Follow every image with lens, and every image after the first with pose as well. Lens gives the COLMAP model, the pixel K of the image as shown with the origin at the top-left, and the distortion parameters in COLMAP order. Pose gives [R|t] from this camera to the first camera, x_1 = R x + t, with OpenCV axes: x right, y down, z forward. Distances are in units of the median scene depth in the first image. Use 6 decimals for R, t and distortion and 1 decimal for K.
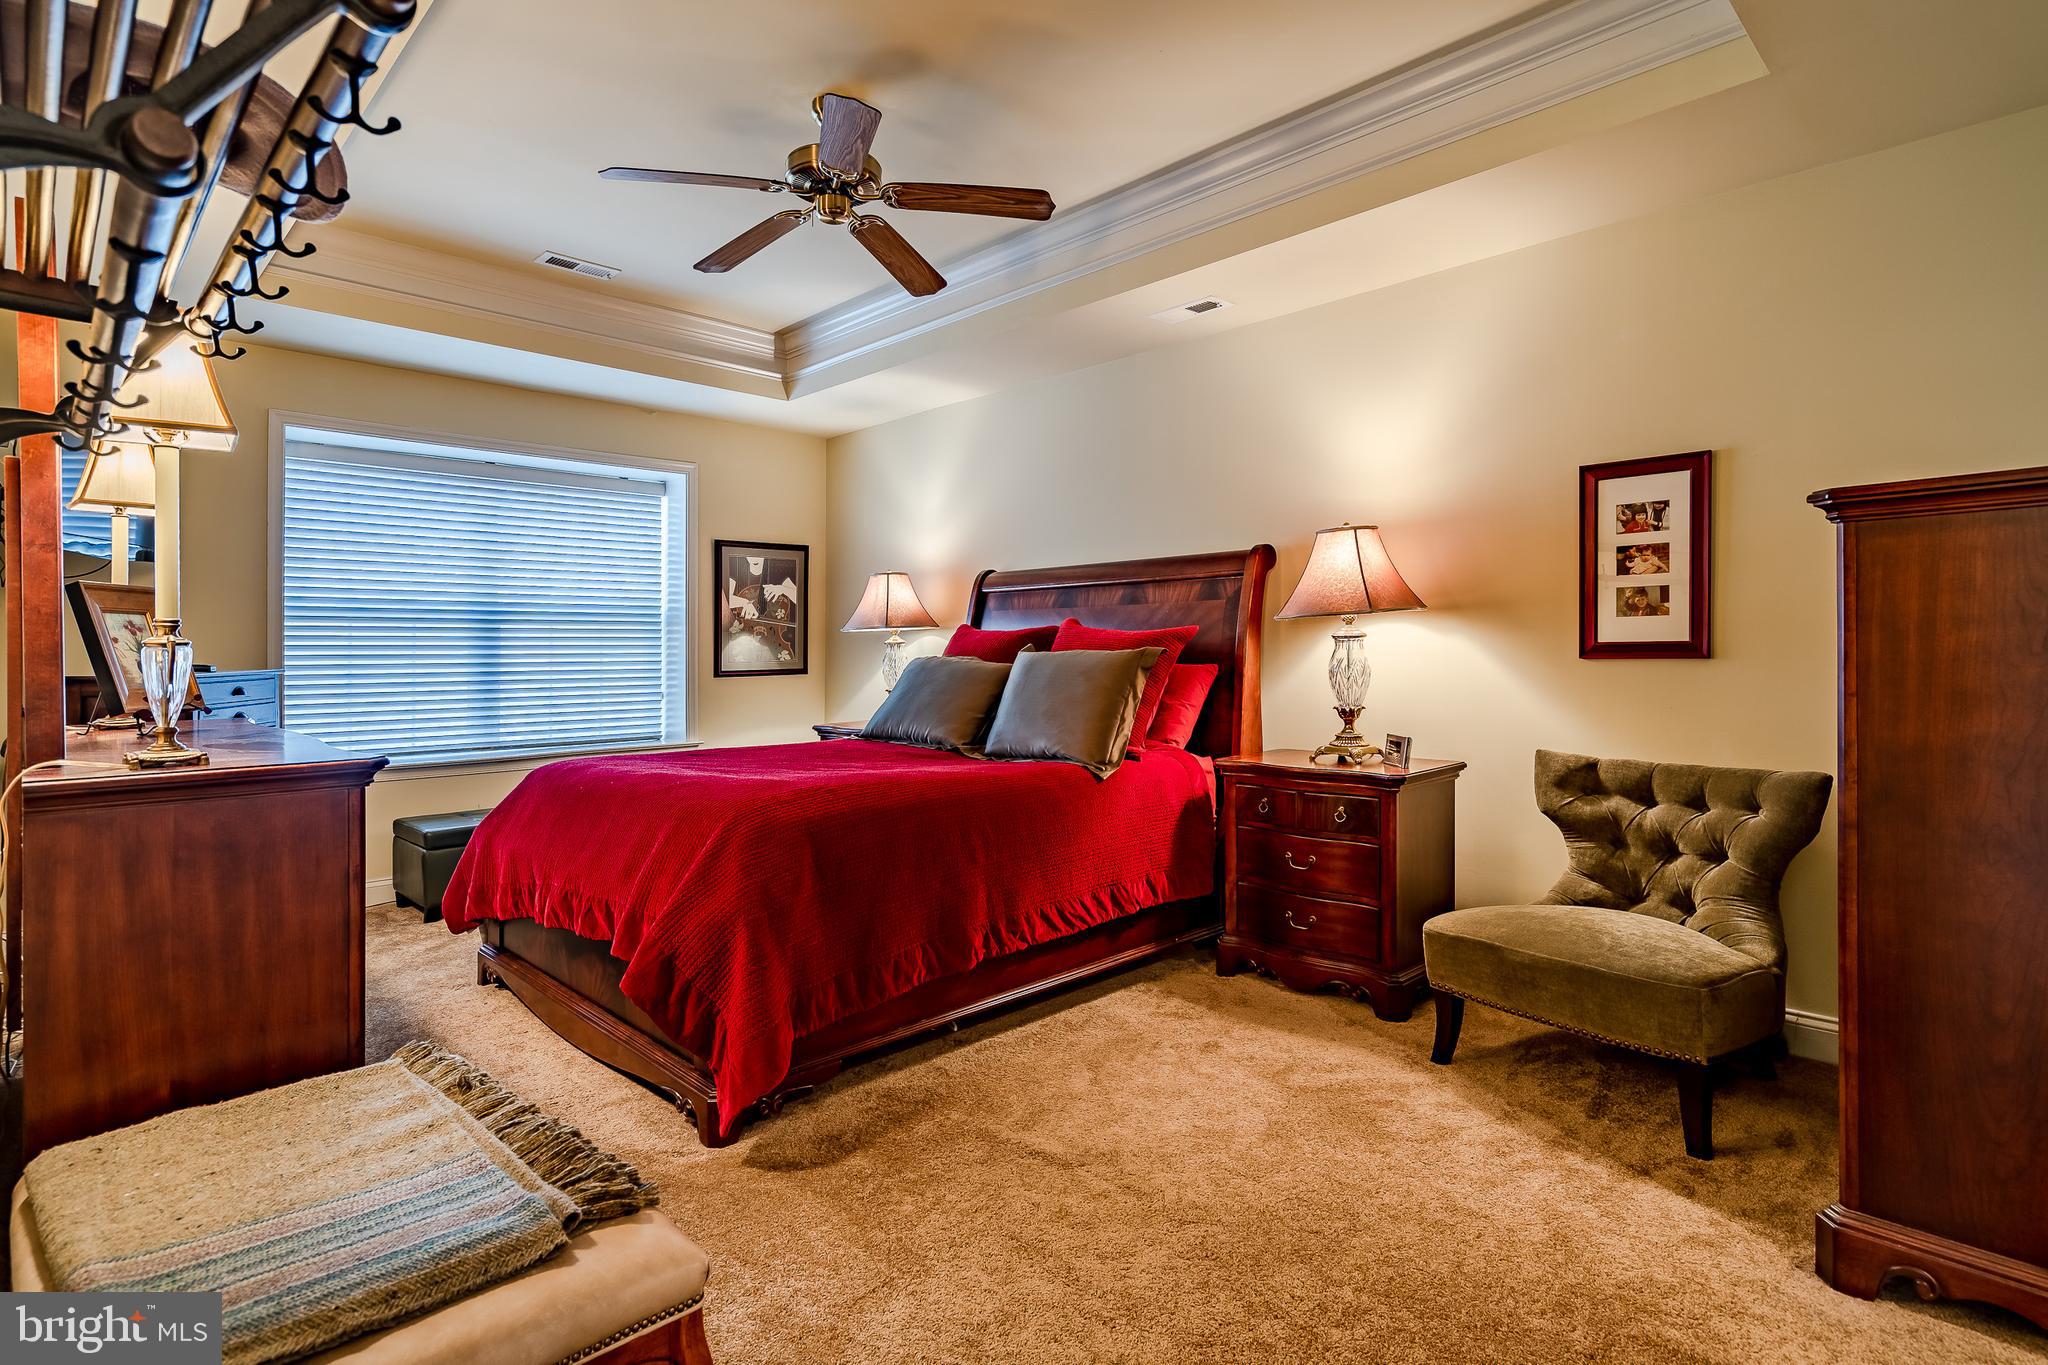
lens RADIAL K [[1052.7, 0, 1024.1], [0, 1052.7, 653.6], [0, 0, 1]] dist [0.002708, 0.001747]
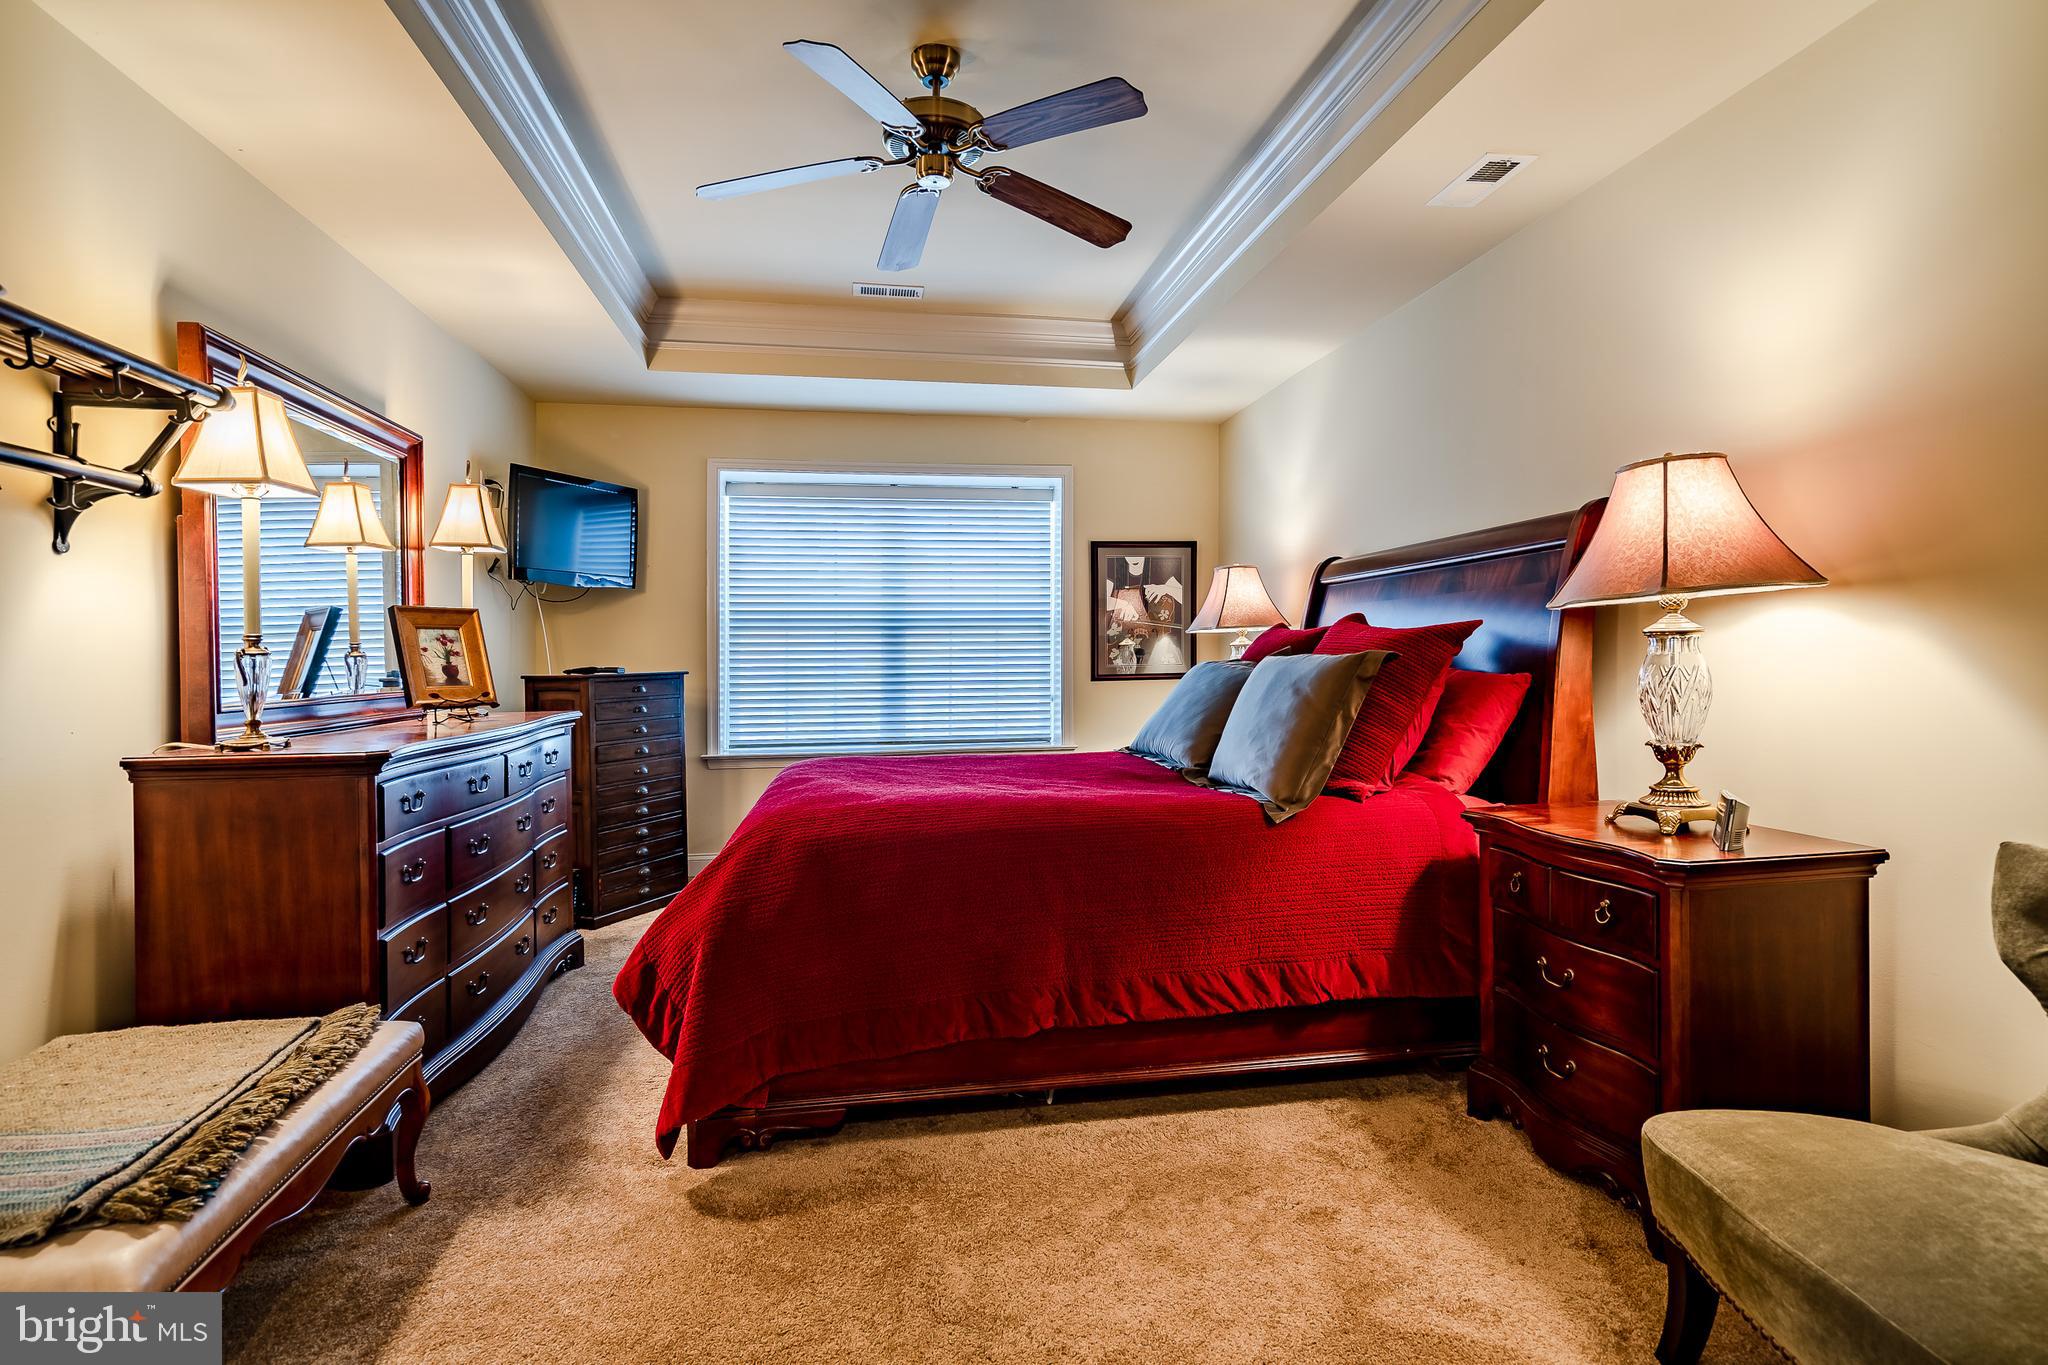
lens RADIAL K [[1043.6, 0, 1021.6], [0, 1043.6, 662.4], [0, 0, 1]] dist [0.001029, 0.000285]
pose [[0.821000, 0.002621, -0.570922, 0.360011], [0.001840, 0.999972, 0.007237, -0.003531], [0.570925, -0.006992, 0.820973, 0.271922]]
